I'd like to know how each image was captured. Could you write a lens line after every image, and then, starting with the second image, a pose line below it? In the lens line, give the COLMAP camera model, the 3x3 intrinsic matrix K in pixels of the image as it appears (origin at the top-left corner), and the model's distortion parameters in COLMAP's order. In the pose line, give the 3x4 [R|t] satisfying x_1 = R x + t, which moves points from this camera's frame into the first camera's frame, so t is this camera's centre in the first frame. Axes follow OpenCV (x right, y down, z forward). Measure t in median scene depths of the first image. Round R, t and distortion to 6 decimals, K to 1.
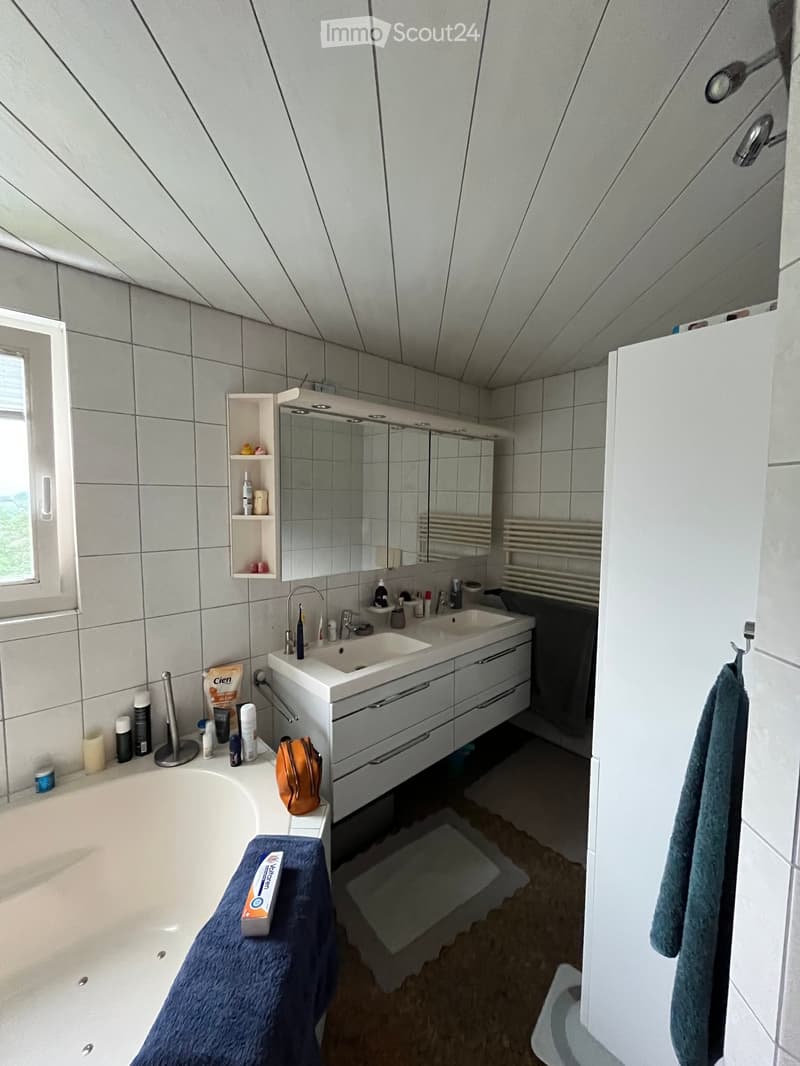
lens RADIAL K [[433.7, 0, 405.7], [0, 433.7, 533.3], [0, 0, 1]] dist [0.000829, 0.000080]
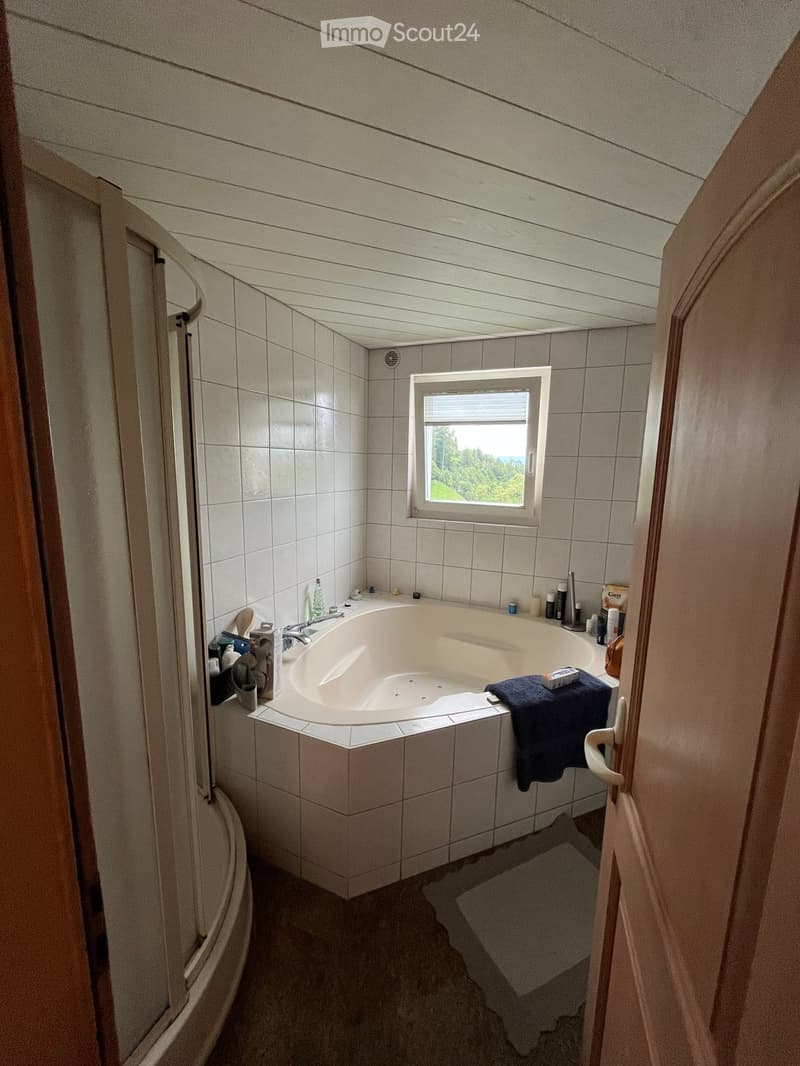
lens RADIAL K [[433.7, 0, 399.1], [0, 433.7, 532.4], [0, 0, 1]] dist [0.000829, 0.000080]
pose [[0.396348, 0.148695, -0.905979, 0.513118], [-0.085918, 0.988474, 0.124647, 0.018866], [0.914071, 0.028436, 0.404555, -0.206592]]
